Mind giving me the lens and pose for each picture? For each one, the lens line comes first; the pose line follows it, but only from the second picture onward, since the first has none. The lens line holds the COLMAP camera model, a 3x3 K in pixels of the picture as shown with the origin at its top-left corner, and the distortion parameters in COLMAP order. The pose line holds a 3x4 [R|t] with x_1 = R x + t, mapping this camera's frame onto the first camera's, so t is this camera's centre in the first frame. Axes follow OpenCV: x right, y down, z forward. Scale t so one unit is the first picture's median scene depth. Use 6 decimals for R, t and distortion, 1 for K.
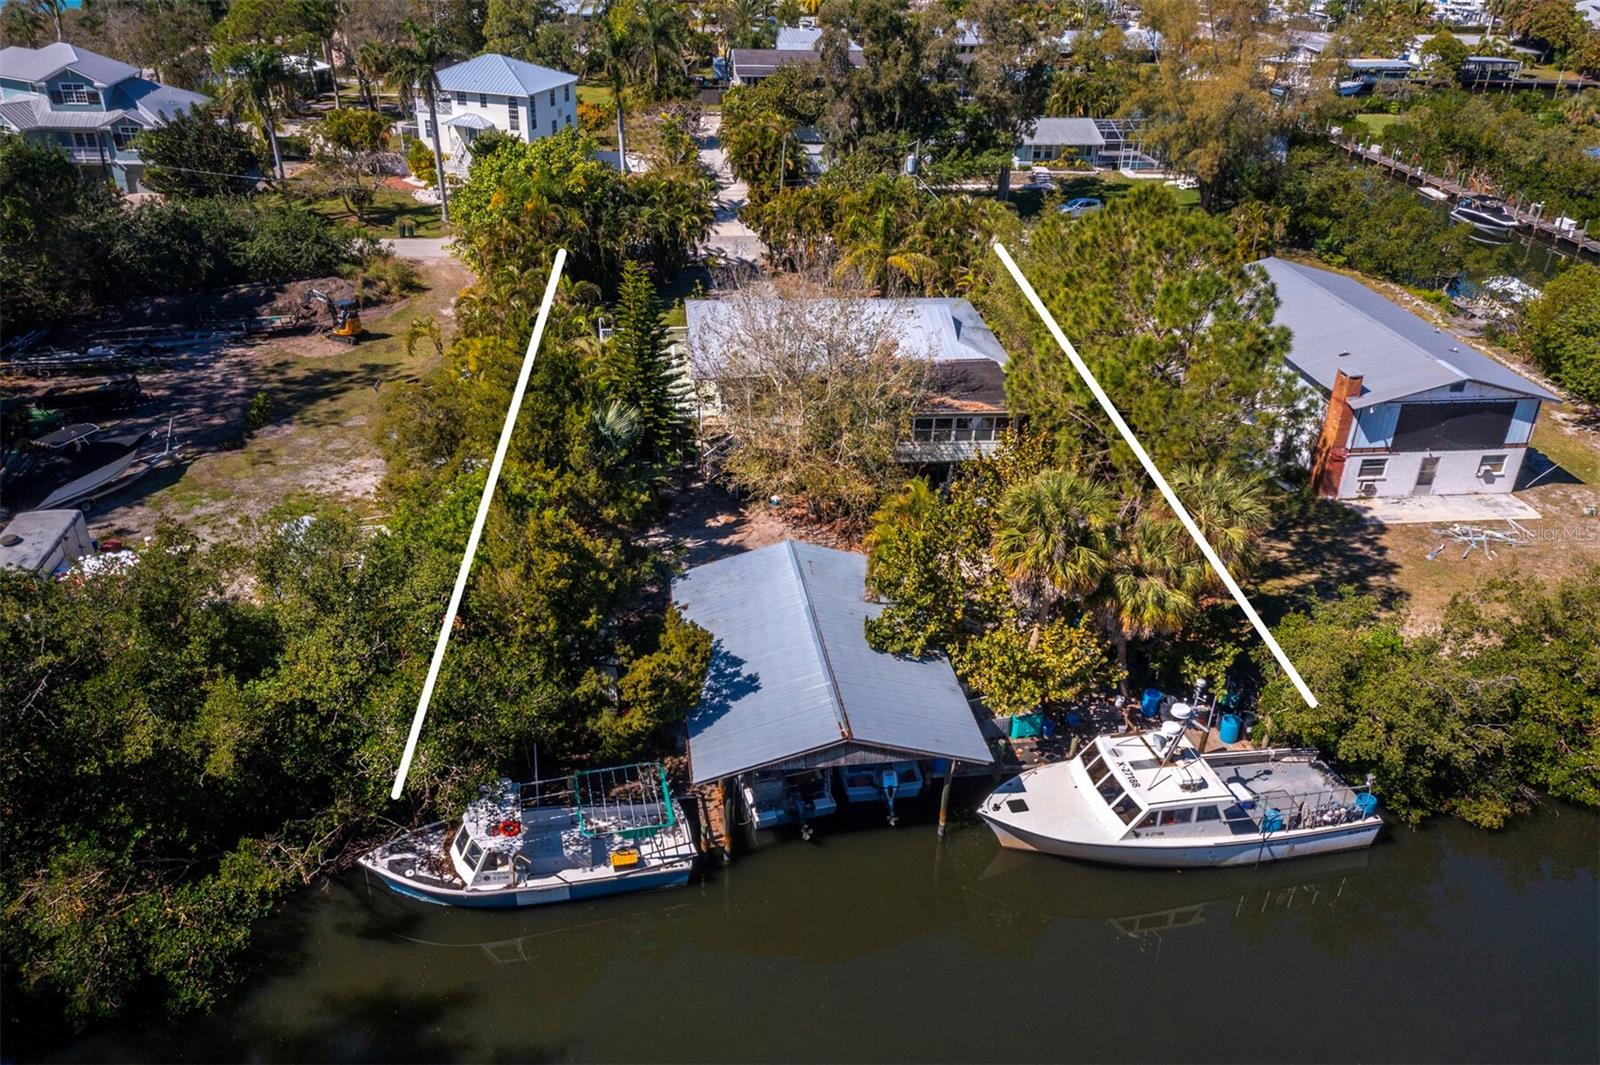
lens RADIAL K [[1304.5, 0, 828.6], [0, 1304.5, 534.8], [0, 0, 1]] dist [-0.017090, 0.071796]
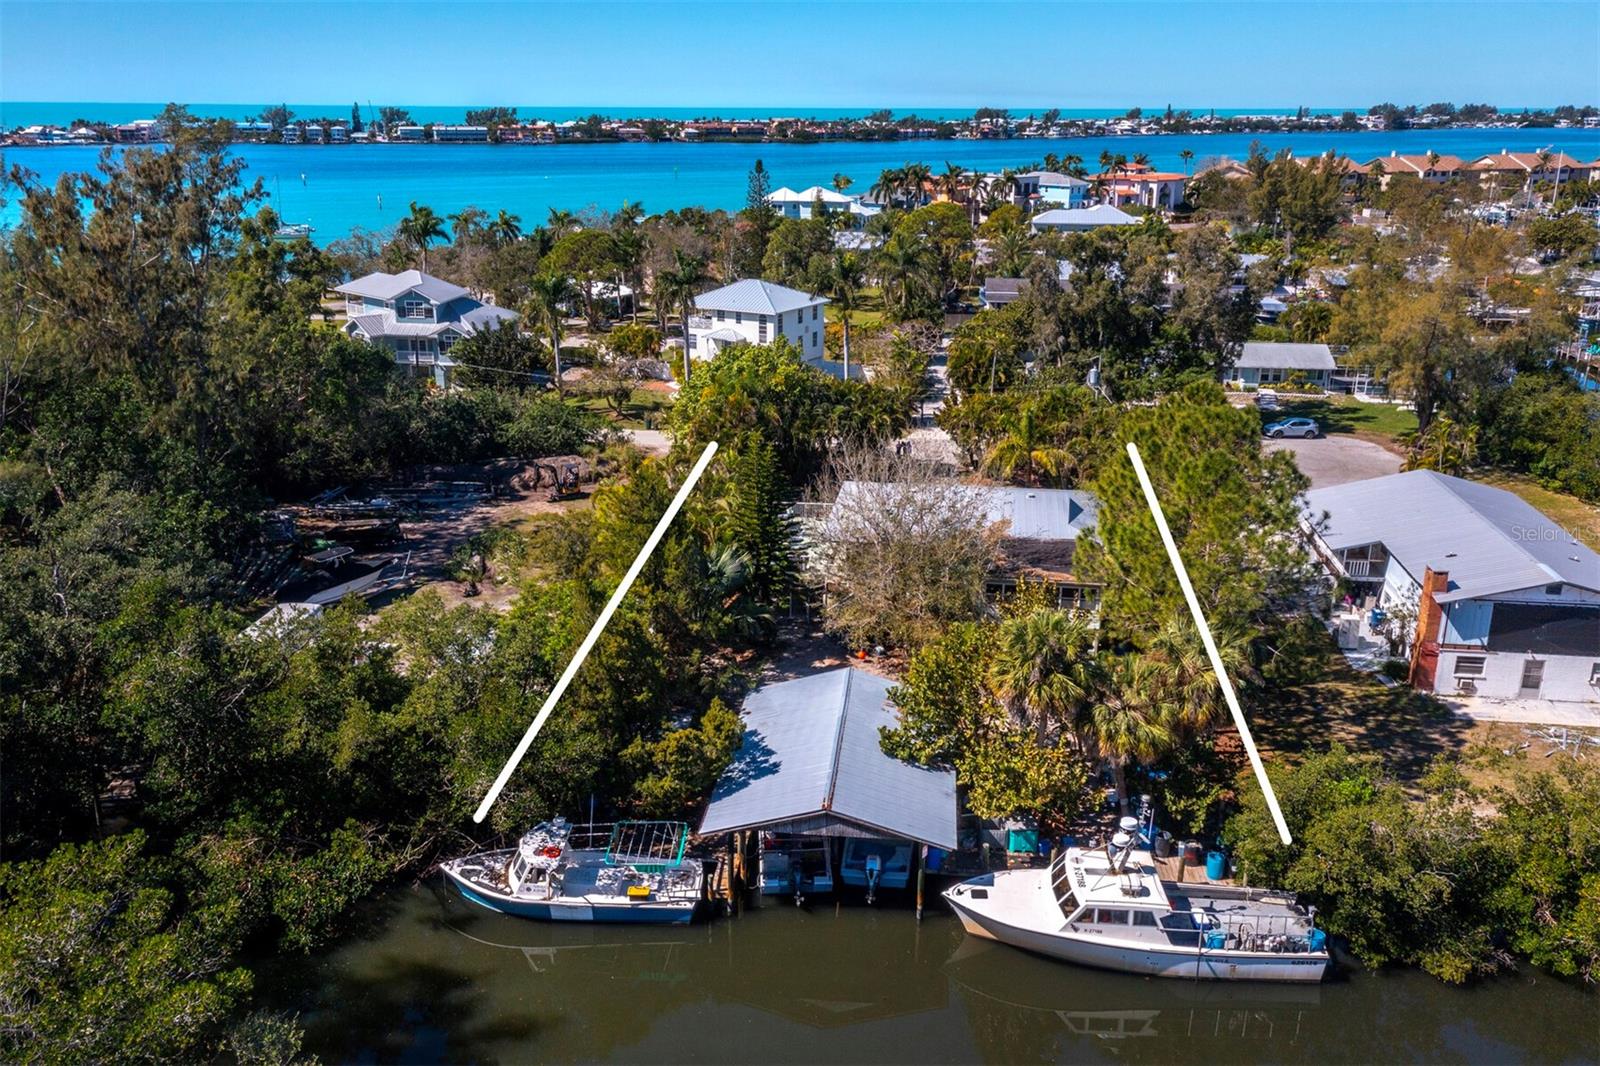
lens RADIAL K [[1369.1, 0, 806.6], [0, 1369.1, 529.2], [0, 0, 1]] dist [-0.011135, 0.055234]
pose [[0.965890, 0.052111, -0.253656, 0.195611], [-0.096832, 0.981164, -0.167154, 0.075210], [0.240167, 0.186014, 0.952743, -0.156600]]
